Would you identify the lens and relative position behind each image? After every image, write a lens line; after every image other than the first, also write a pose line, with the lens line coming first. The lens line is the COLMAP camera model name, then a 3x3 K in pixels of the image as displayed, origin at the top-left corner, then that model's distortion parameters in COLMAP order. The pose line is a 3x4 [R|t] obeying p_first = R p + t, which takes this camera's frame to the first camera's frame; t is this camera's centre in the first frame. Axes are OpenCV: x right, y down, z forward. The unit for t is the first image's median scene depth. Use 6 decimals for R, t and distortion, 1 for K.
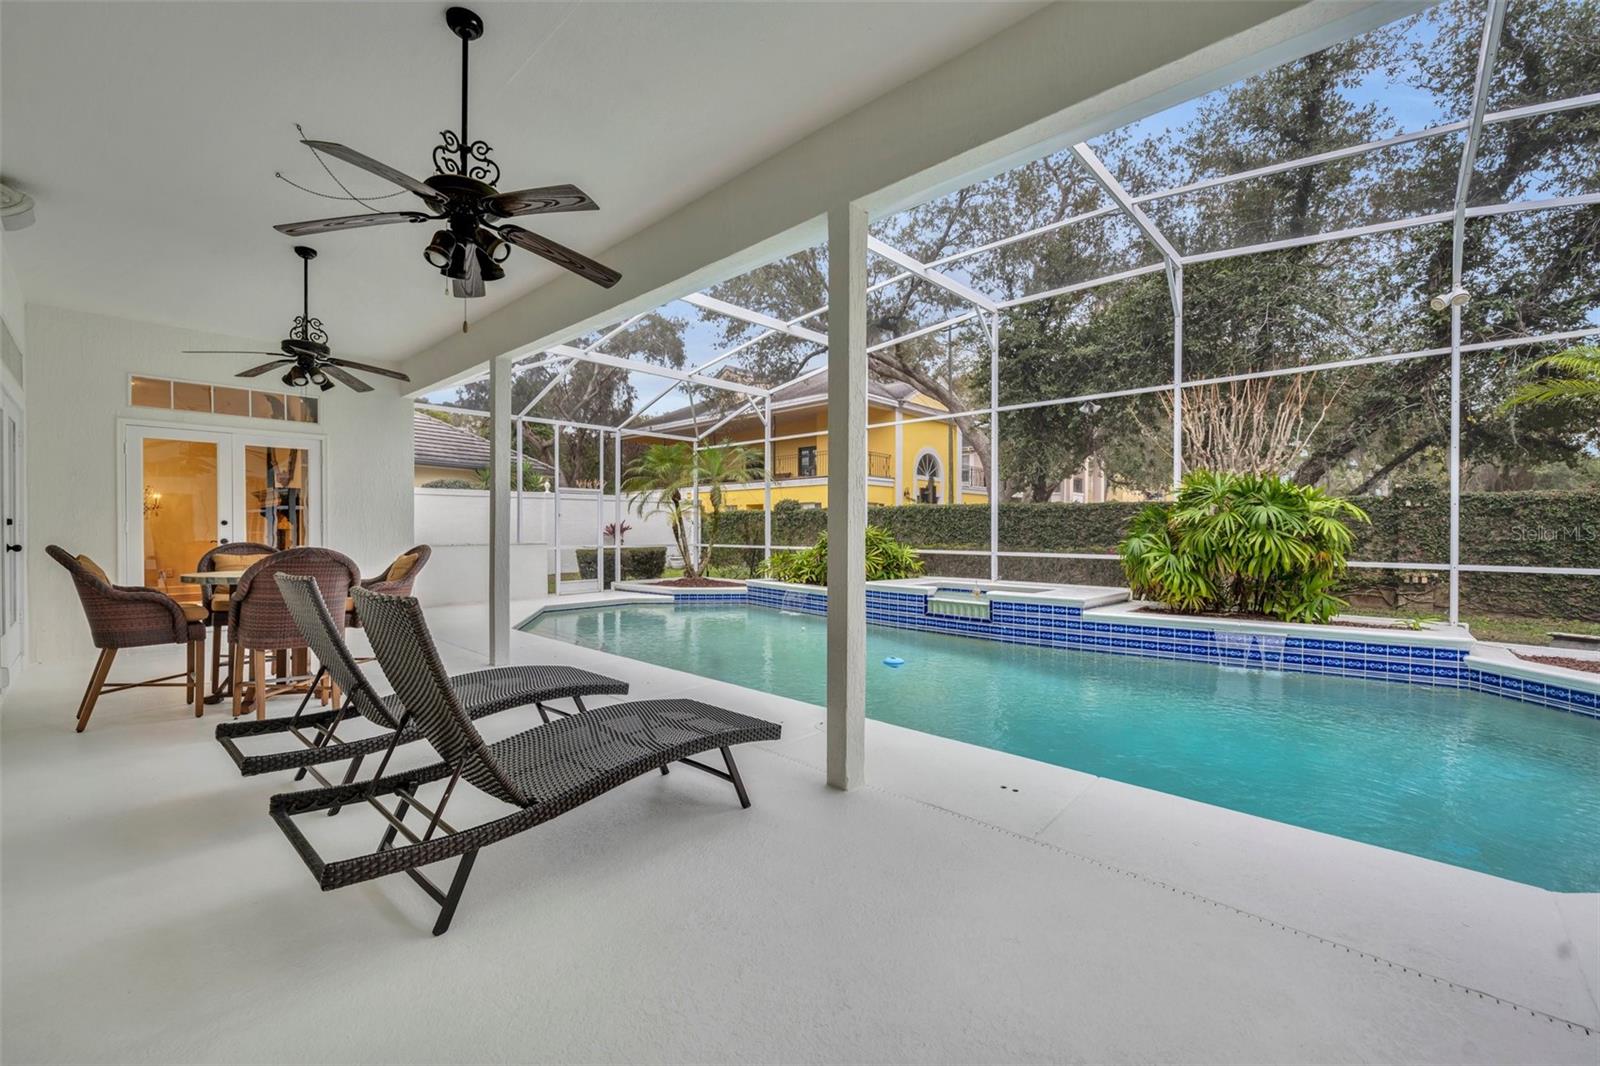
lens RADIAL K [[650.0, 0, 798.6], [0, 650.0, 530.9], [0, 0, 1]] dist [-0.000835, -0.000069]
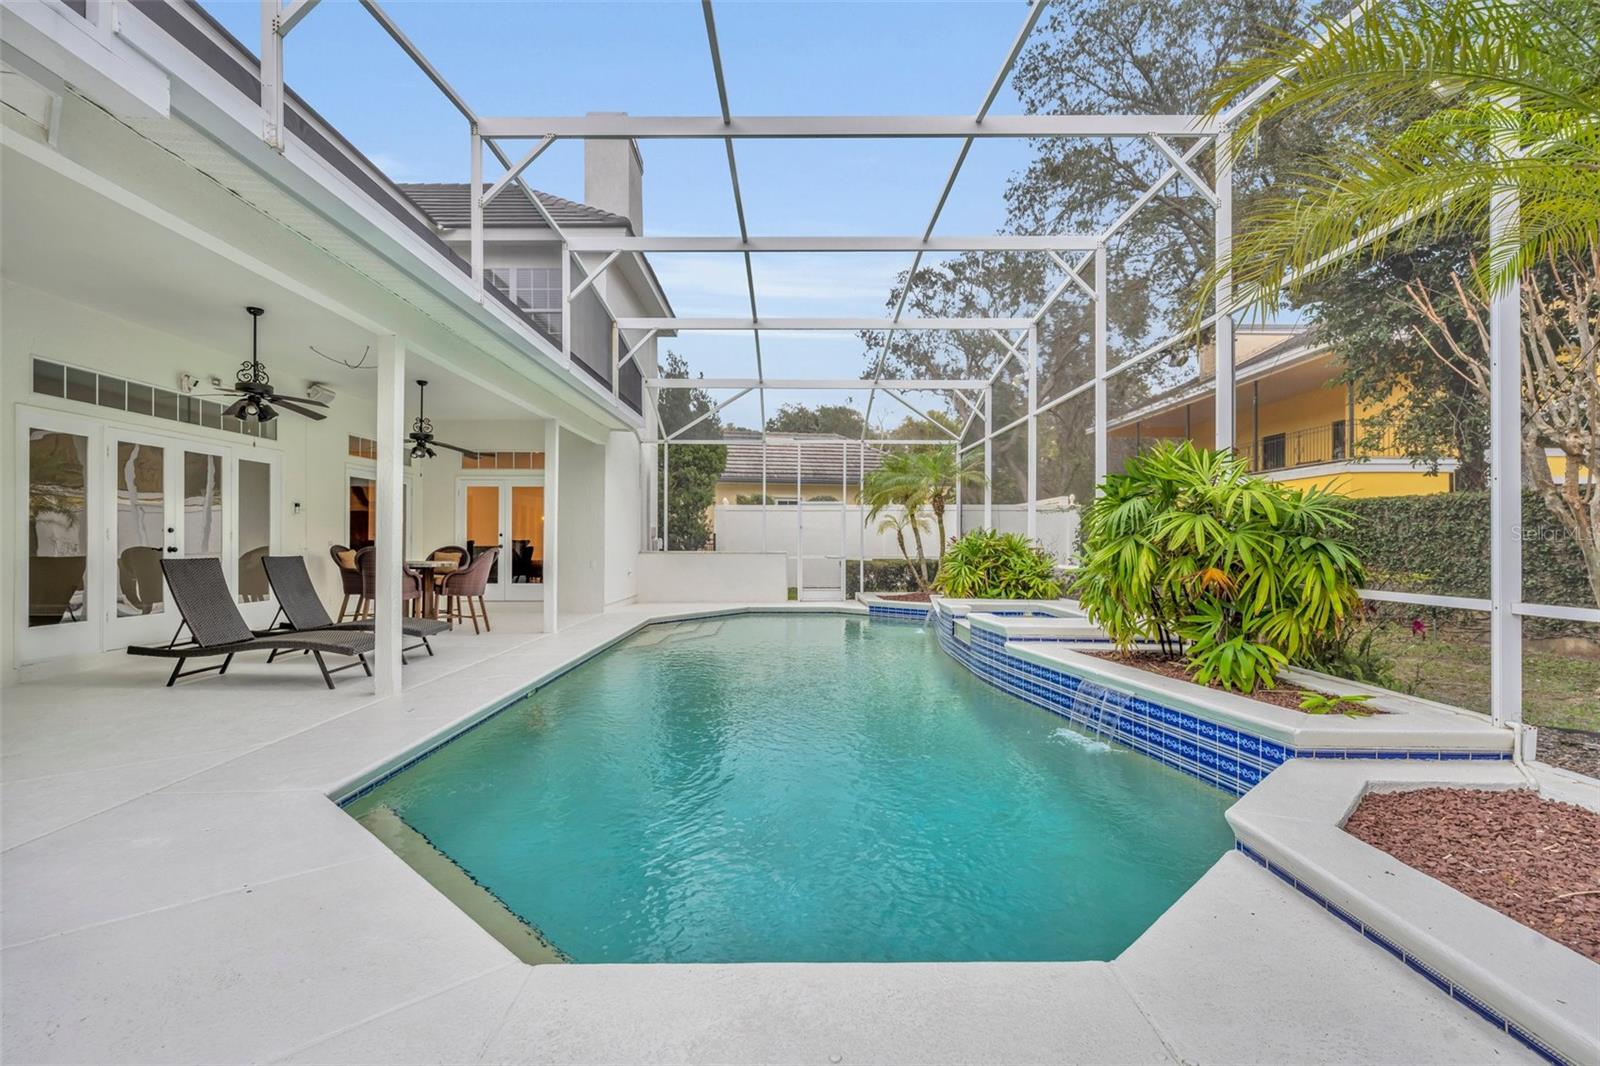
lens RADIAL K [[772.8, 0, 800.0], [0, 772.8, 533.0], [0, 0, 1]] dist [-0.001913, -0.000321]
pose [[0.691810, -0.009262, -0.722020, 0.774590], [-0.002056, 0.999888, -0.014797, 0.006658], [0.722077, 0.011721, 0.691714, 0.151398]]
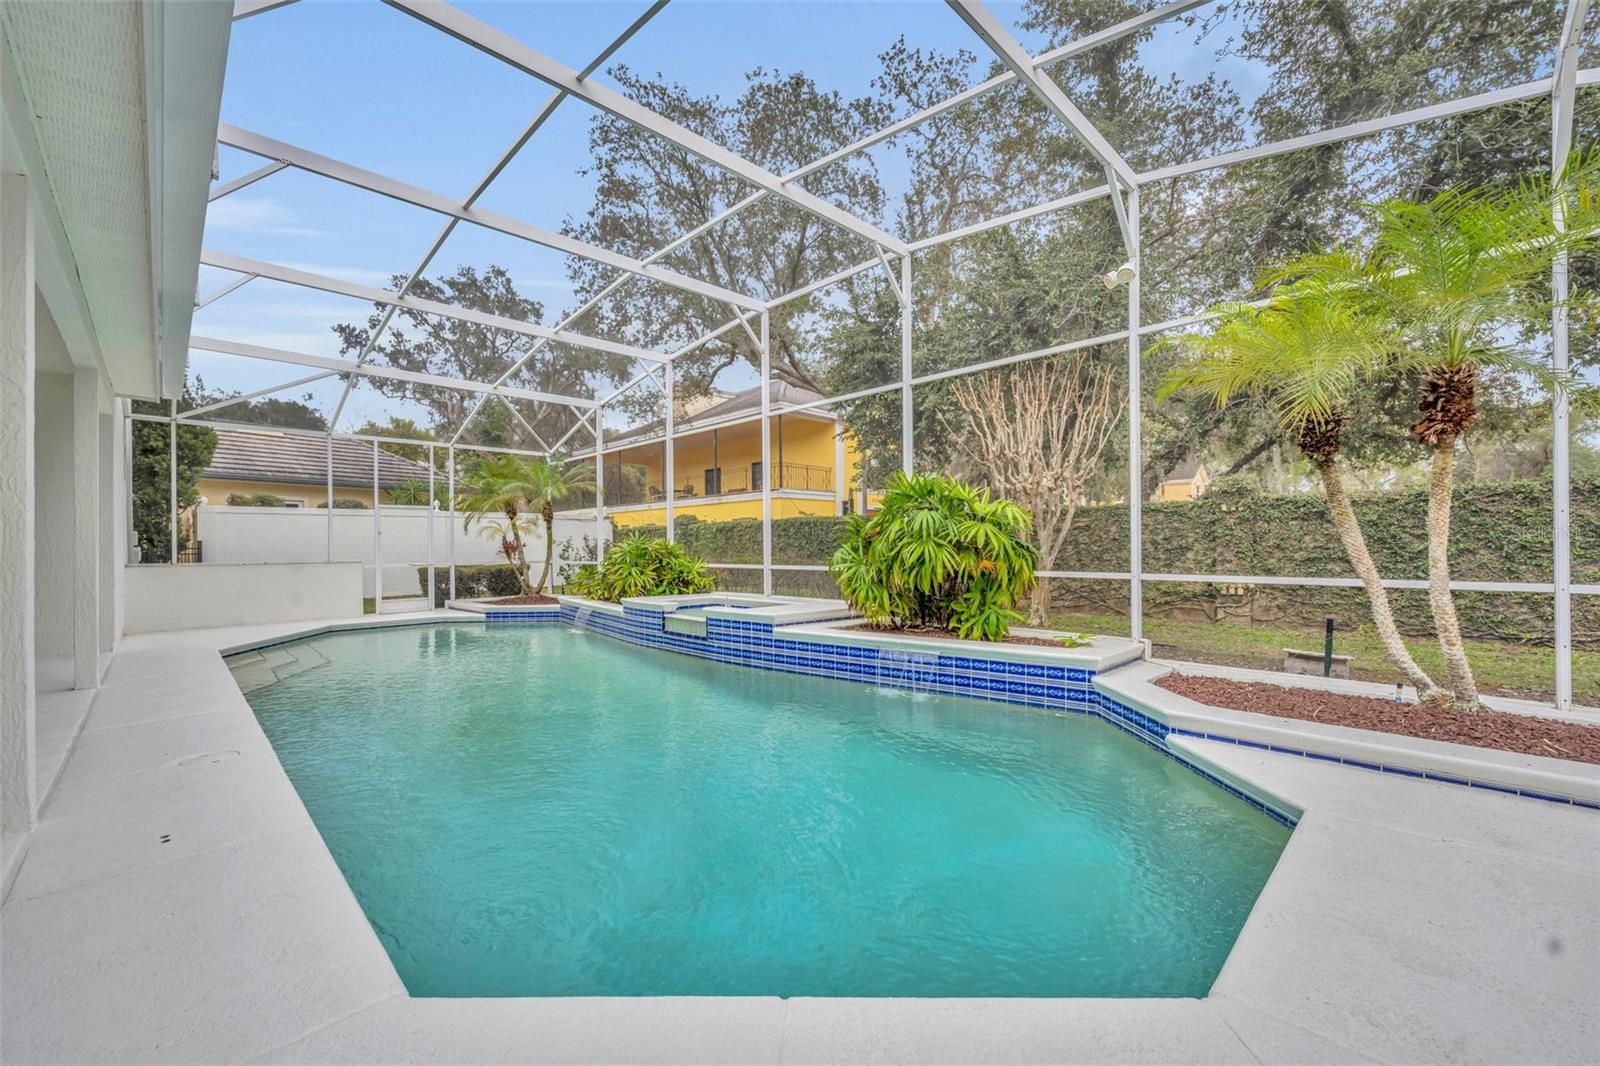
lens RADIAL K [[649.4, 0, 797.5], [0, 649.4, 542.3], [0, 0, 1]] dist [0.001110, 0.000259]
pose [[0.998978, -0.011872, -0.043614, 0.425178], [0.011512, 0.999898, -0.008494, 0.008528], [0.043711, 0.007983, 0.999012, 0.064069]]
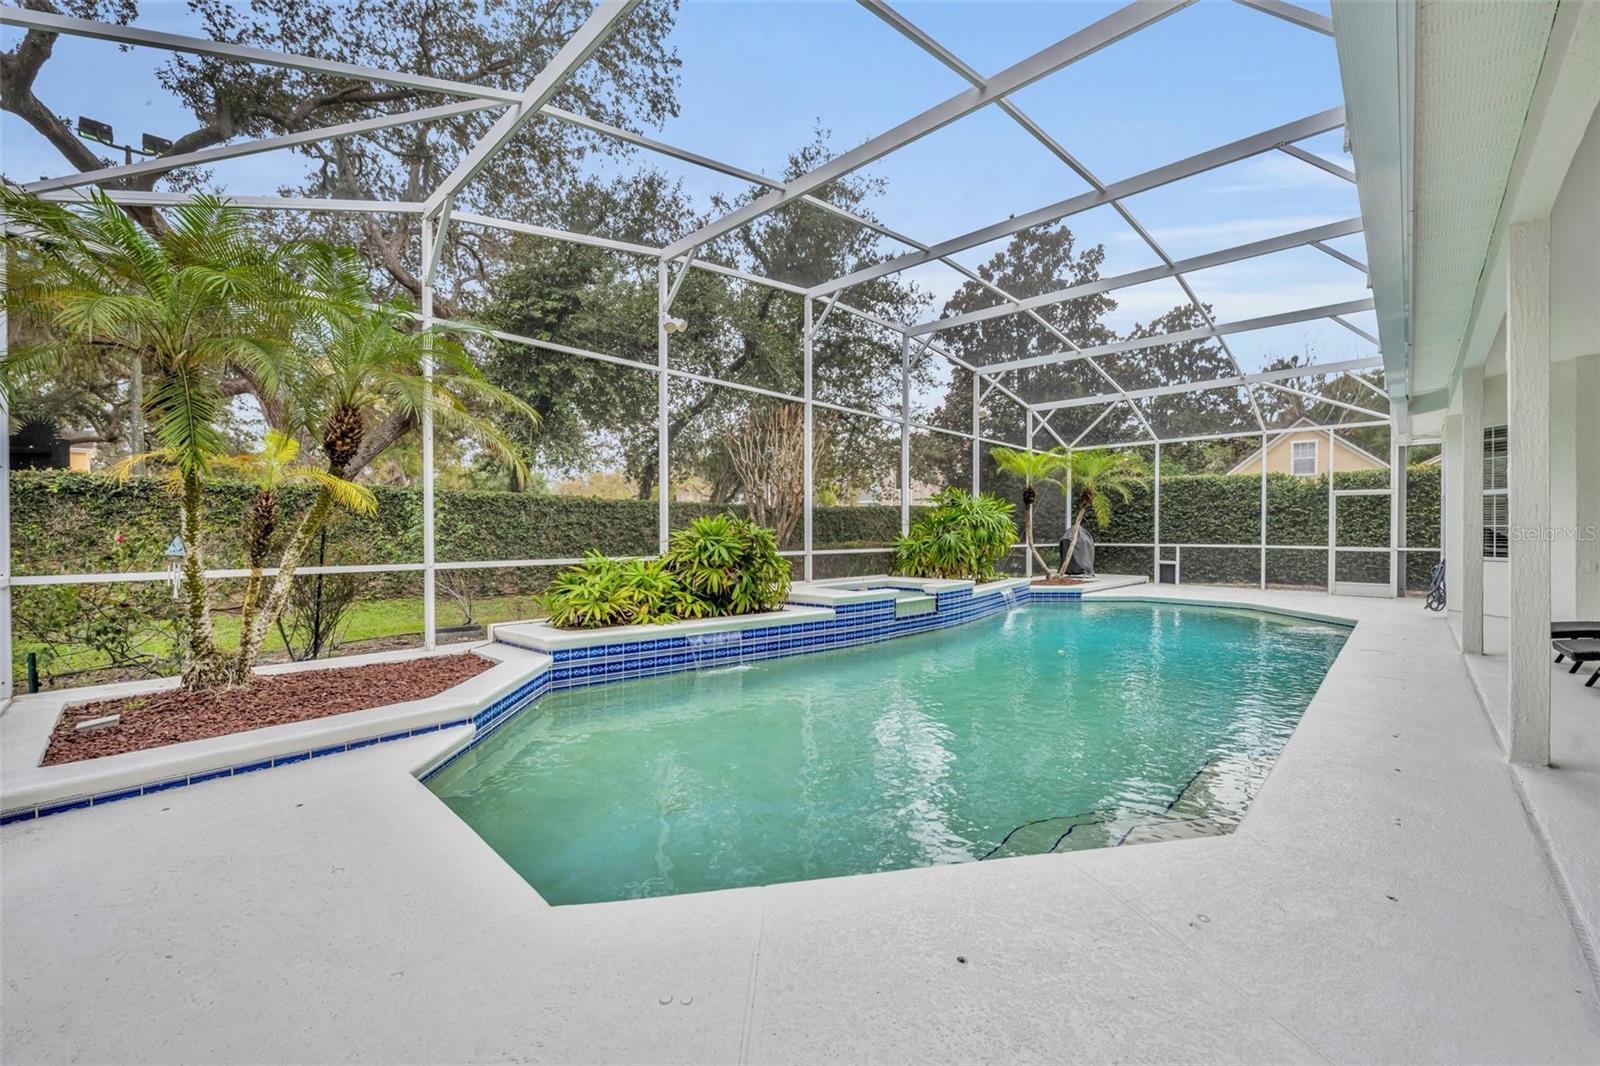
lens RADIAL K [[643.3, 0, 801.3], [0, 643.3, 540.9], [0, 0, 1]] dist [-0.000527, -0.000087]
pose [[0.002874, -0.018078, 0.999832, -0.700386], [0.003155, 0.999832, 0.018069, -0.000039], [-0.999991, 0.003103, 0.002931, 1.108573]]
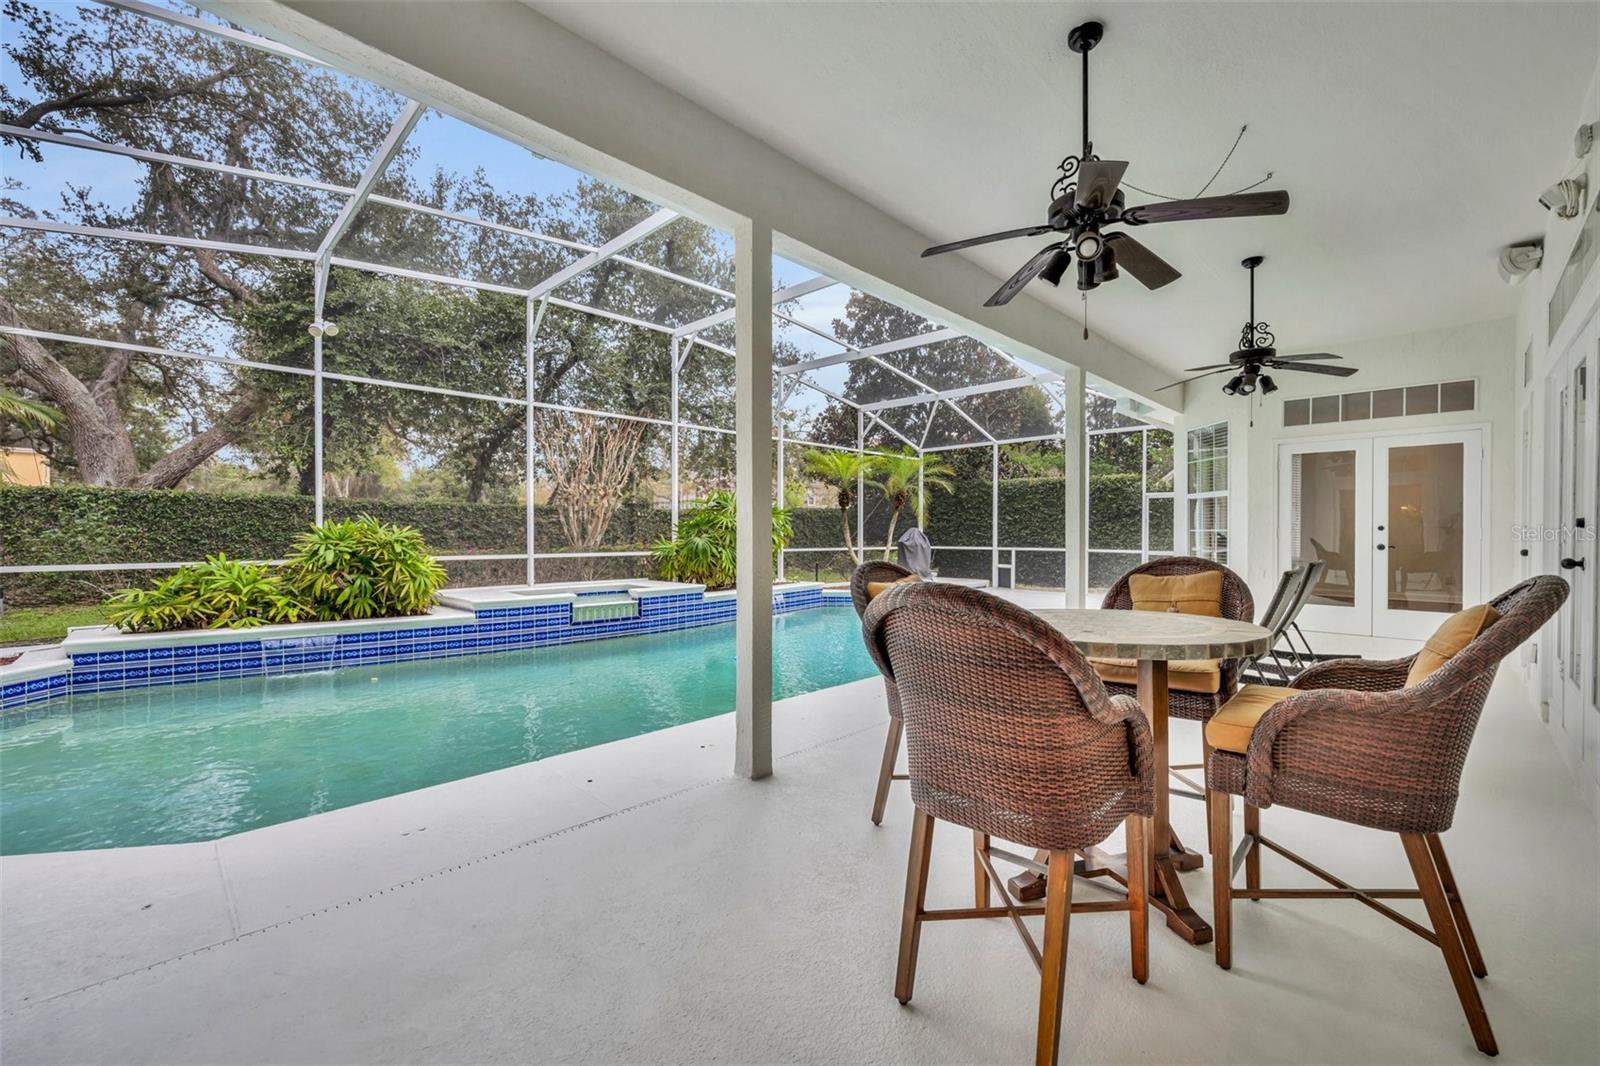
lens RADIAL K [[649.4, 0, 797.5], [0, 649.4, 542.3], [0, 0, 1]] dist [0.001110, 0.000259]
pose [[0.033609, -0.018713, 0.999260, -0.686582], [0.001324, 0.999825, 0.018679, -0.002660], [-0.999434, 0.000695, 0.033628, 0.641596]]
